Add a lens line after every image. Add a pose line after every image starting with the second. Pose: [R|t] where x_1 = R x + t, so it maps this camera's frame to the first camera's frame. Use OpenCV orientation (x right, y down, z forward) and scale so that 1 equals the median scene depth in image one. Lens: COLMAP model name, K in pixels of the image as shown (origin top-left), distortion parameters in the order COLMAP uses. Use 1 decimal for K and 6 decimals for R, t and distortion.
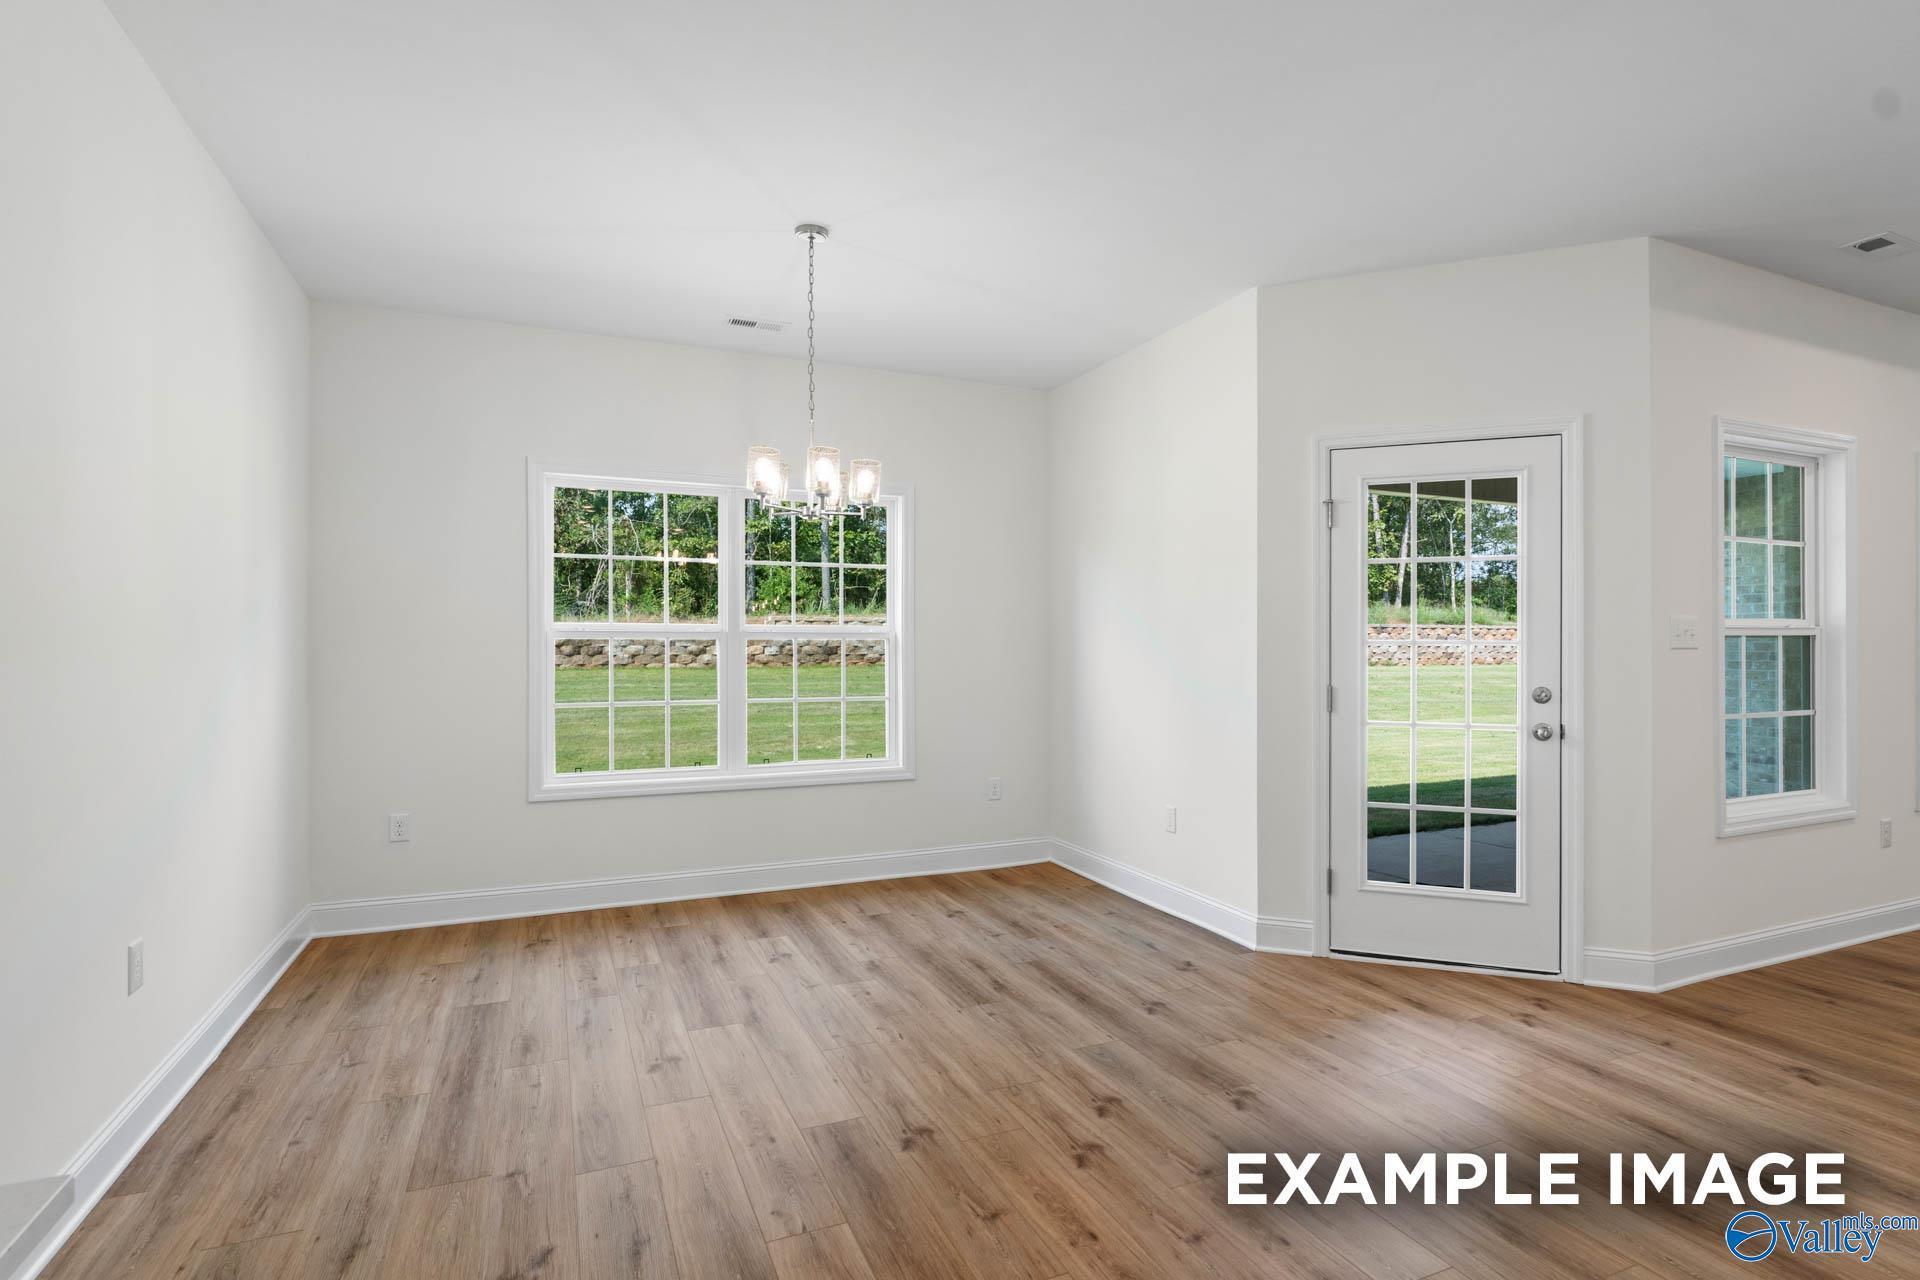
lens RADIAL K [[964.8, 0, 962.5], [0, 964.8, 644.3], [0, 0, 1]] dist [-0.001976, -0.000381]
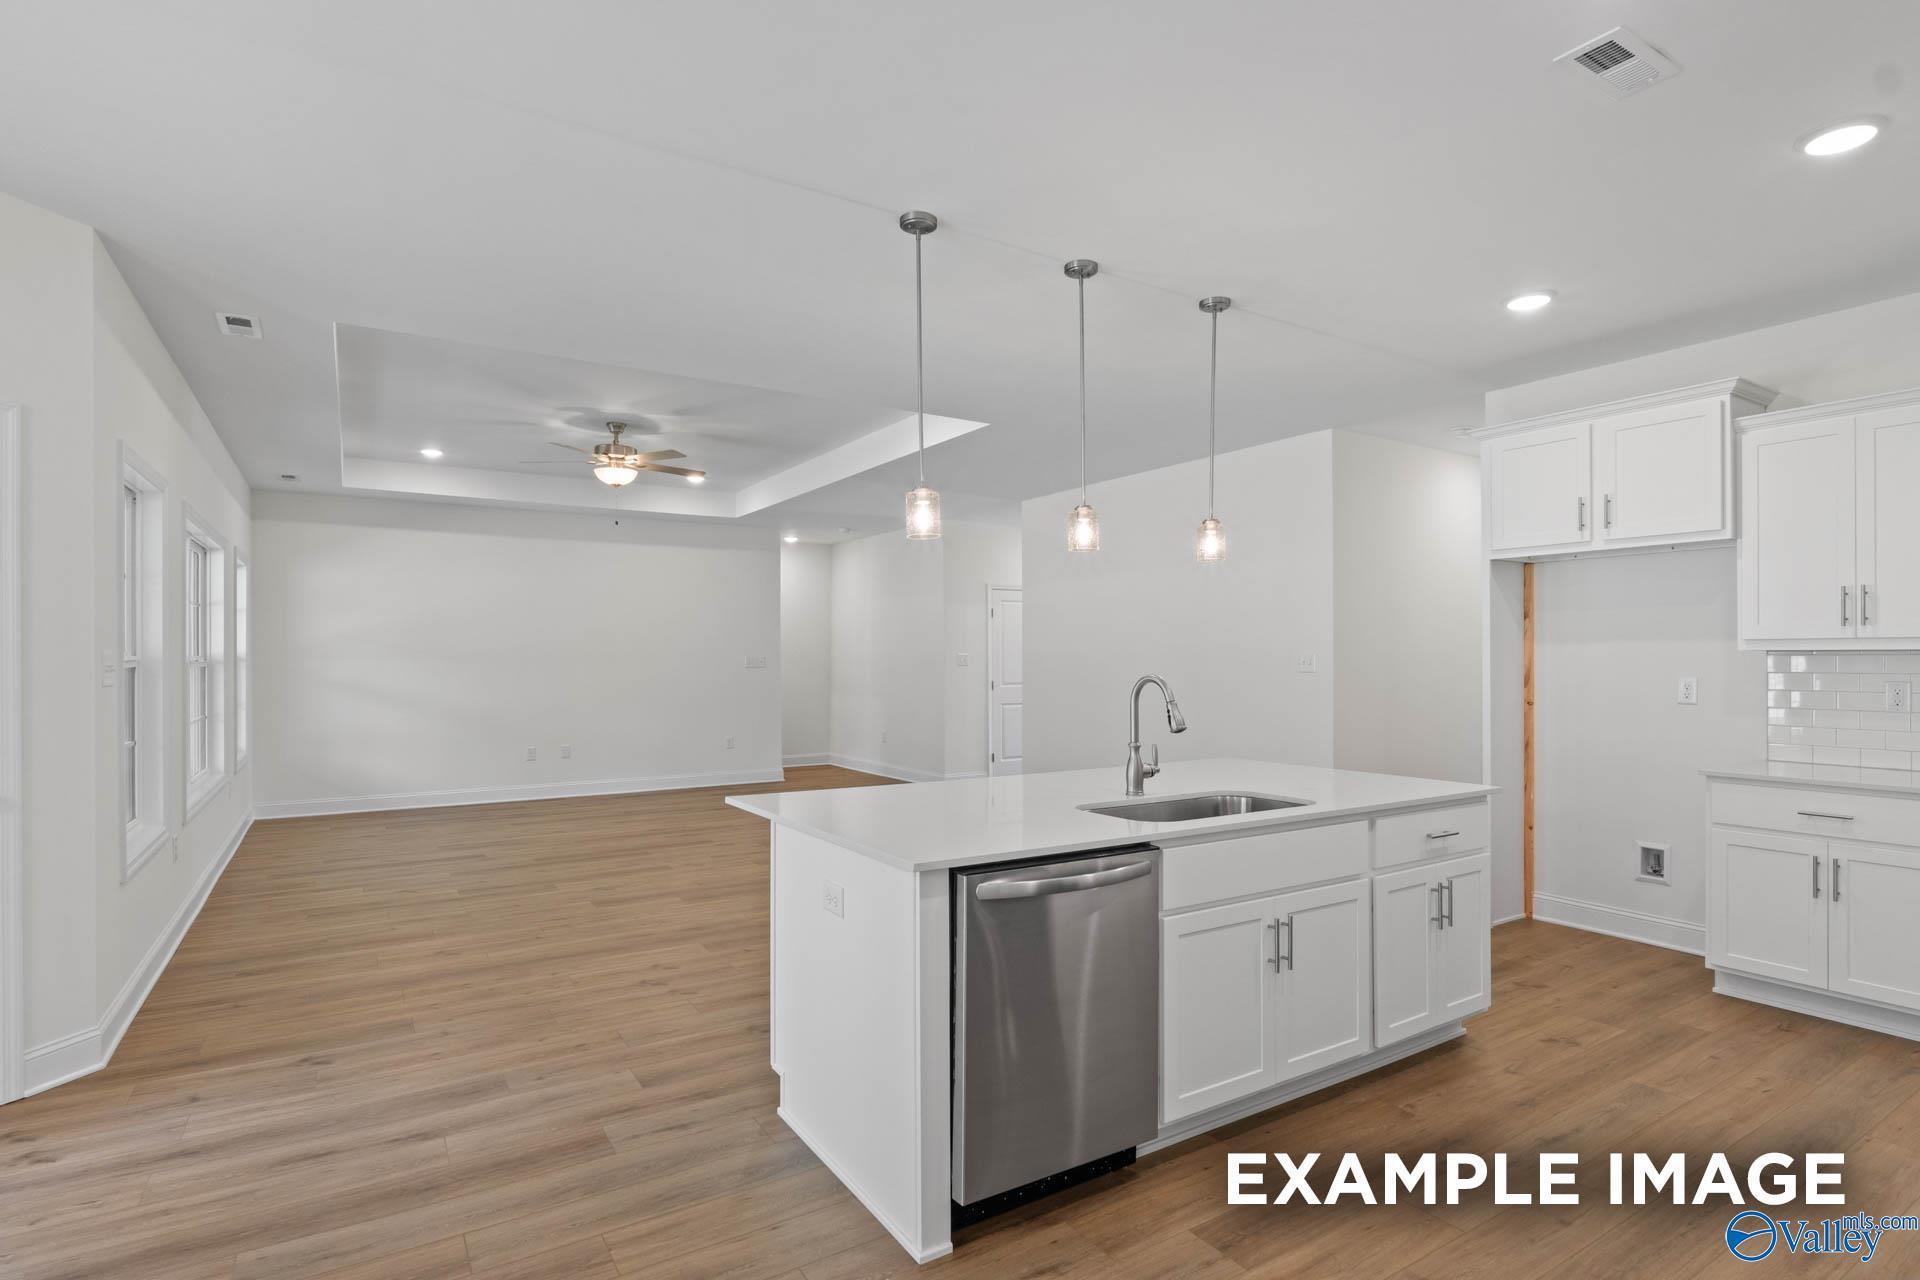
lens RADIAL K [[964.8, 0, 957.6], [0, 964.8, 647.5], [0, 0, 1]] dist [-0.001976, -0.000381]
pose [[-0.143995, 0.013442, 0.989487, -0.323478], [0.004158, 0.999907, -0.012979, -0.018113], [-0.989570, 0.002245, -0.144038, 0.375688]]
